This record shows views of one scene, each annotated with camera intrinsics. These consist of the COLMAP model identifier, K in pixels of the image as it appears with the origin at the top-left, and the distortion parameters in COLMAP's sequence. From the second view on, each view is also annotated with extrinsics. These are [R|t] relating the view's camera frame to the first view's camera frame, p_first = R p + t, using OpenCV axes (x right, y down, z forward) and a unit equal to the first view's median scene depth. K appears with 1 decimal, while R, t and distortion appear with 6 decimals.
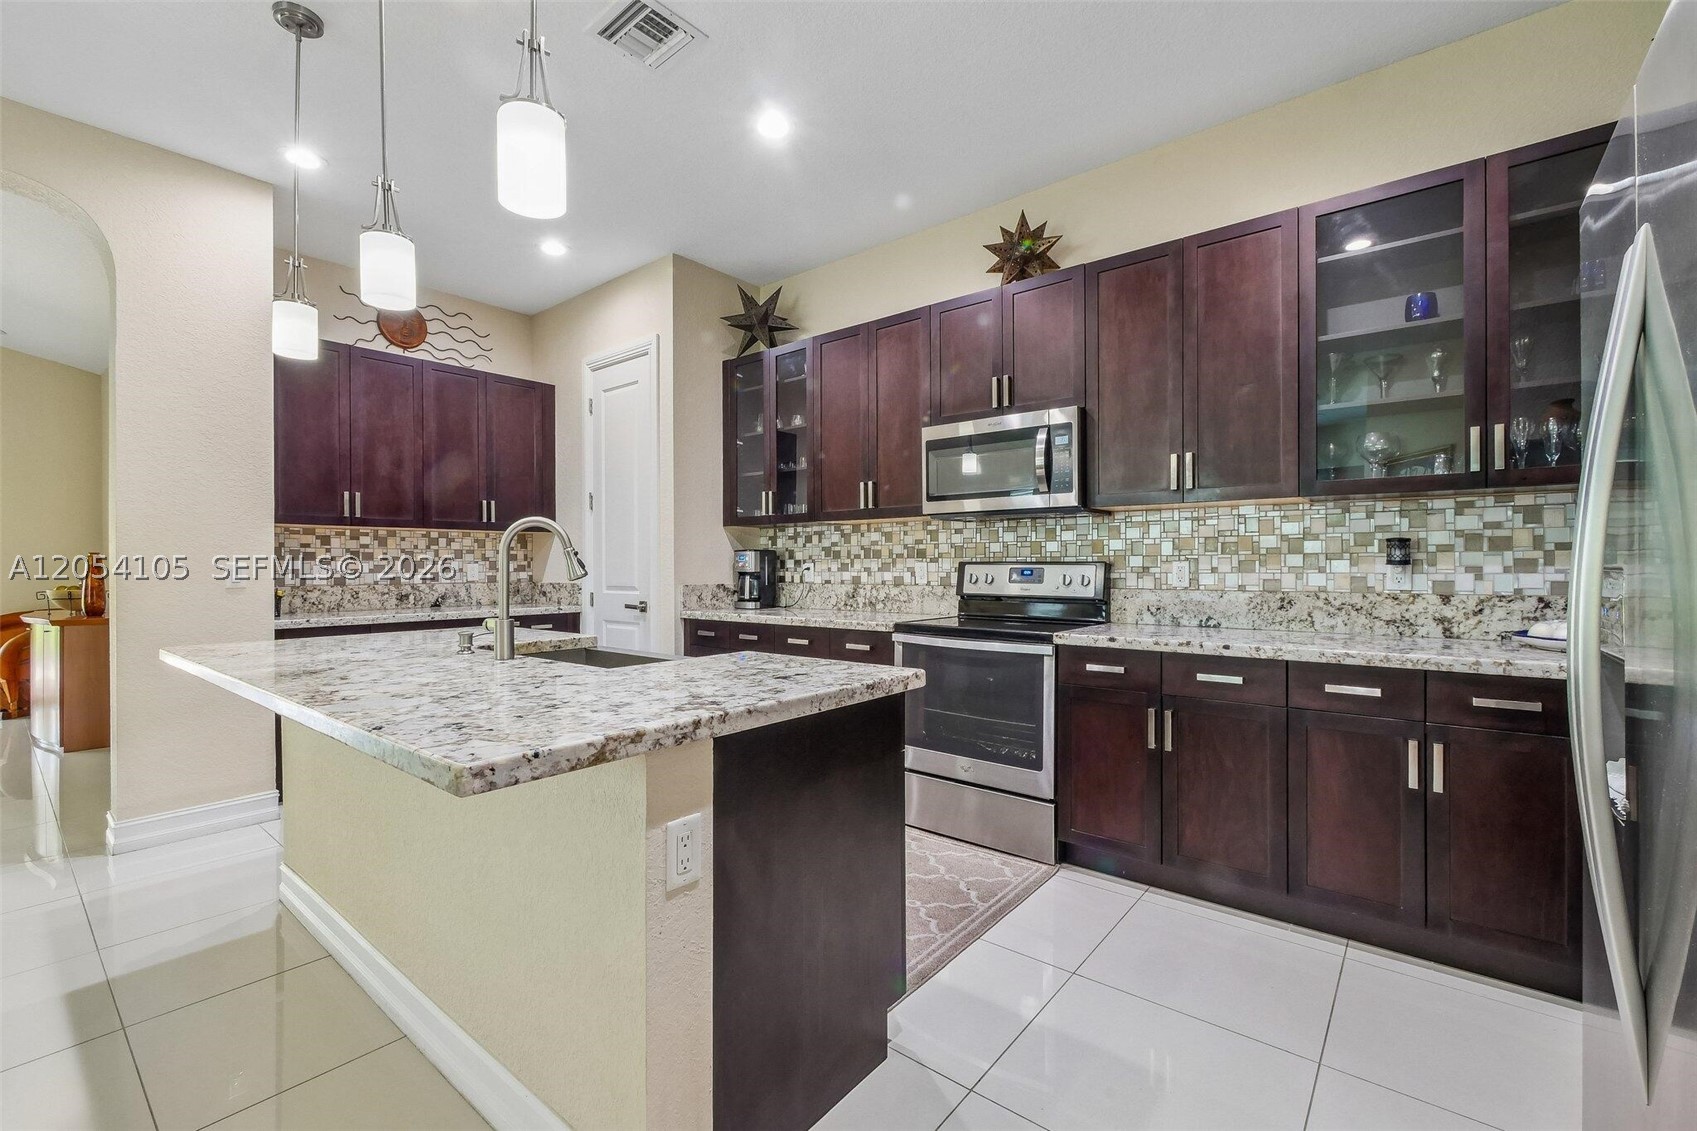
lens RADIAL K [[723.3, 0, 832.7], [0, 723.3, 569.0], [0, 0, 1]] dist [-0.003977, 0.000298]
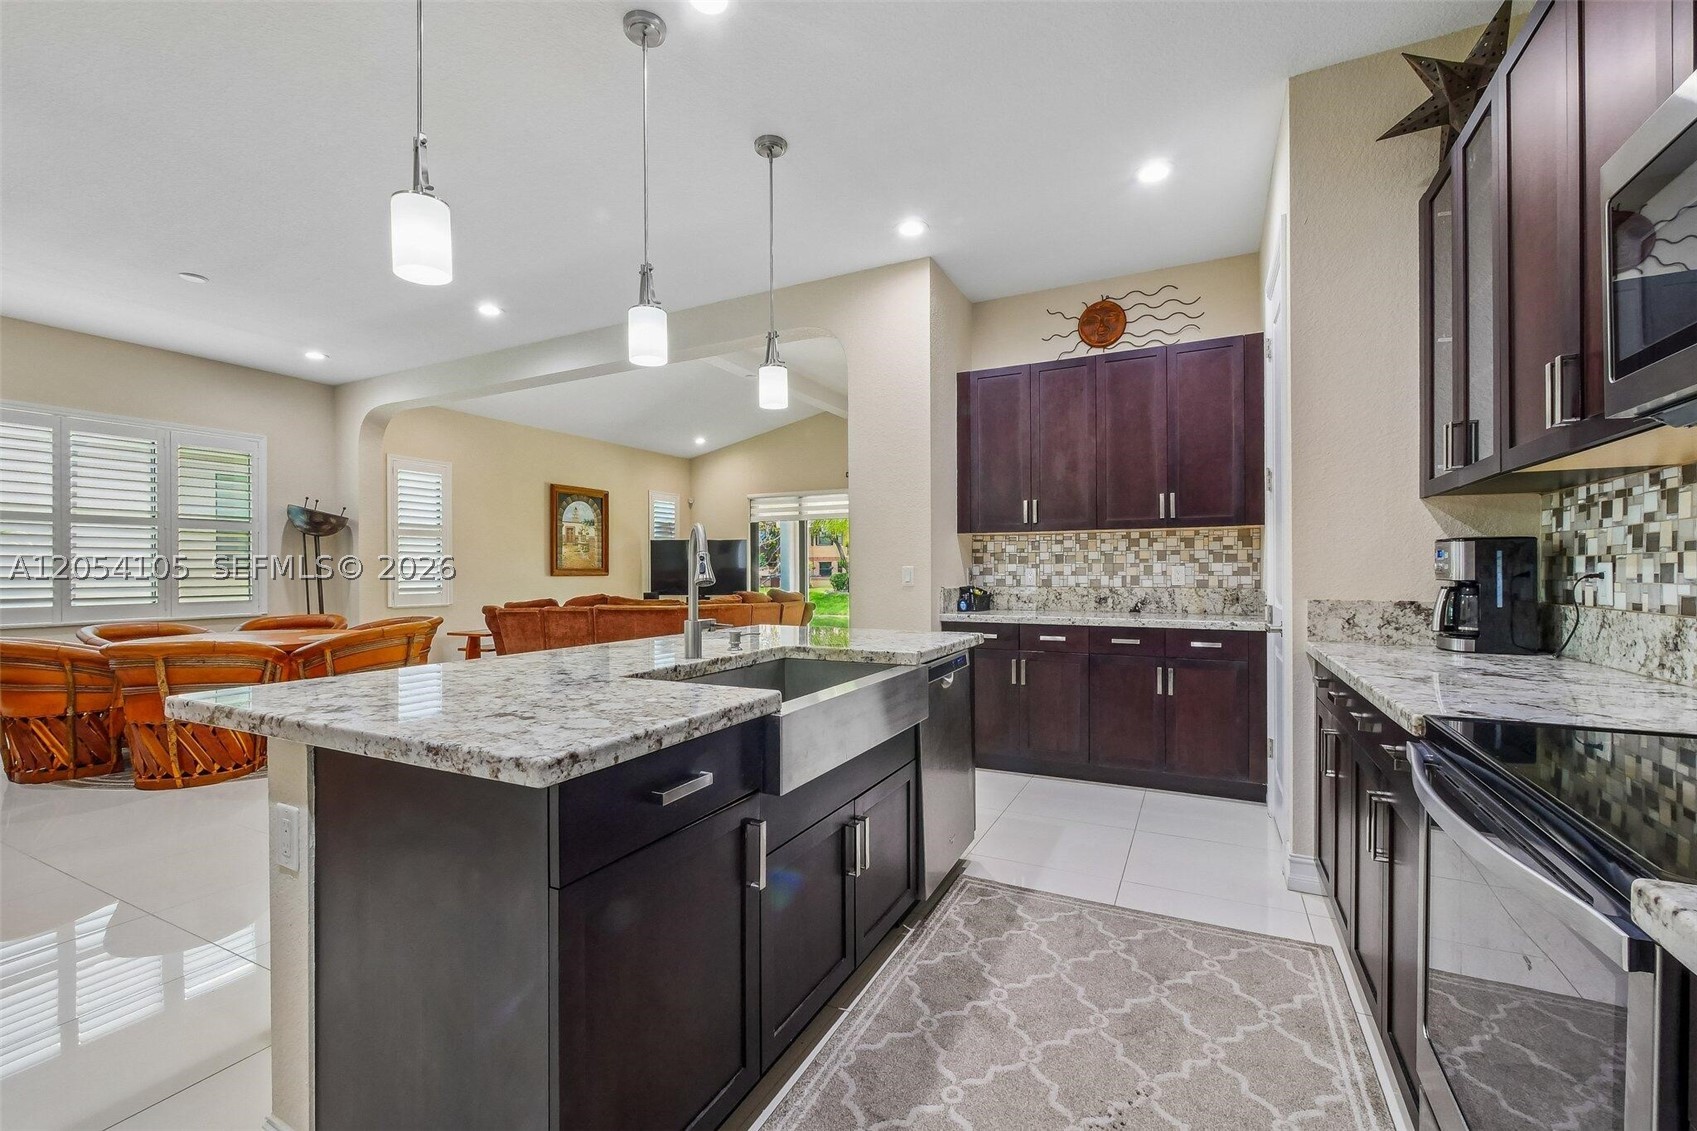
lens RADIAL K [[723.3, 0, 835.4], [0, 723.3, 566.2], [0, 0, 1]] dist [-0.003977, 0.000298]
pose [[0.223796, -0.002427, -0.974633, 0.286056], [-0.001790, 0.999994, -0.002901, -0.004020], [0.974634, 0.002394, 0.223790, 0.429900]]
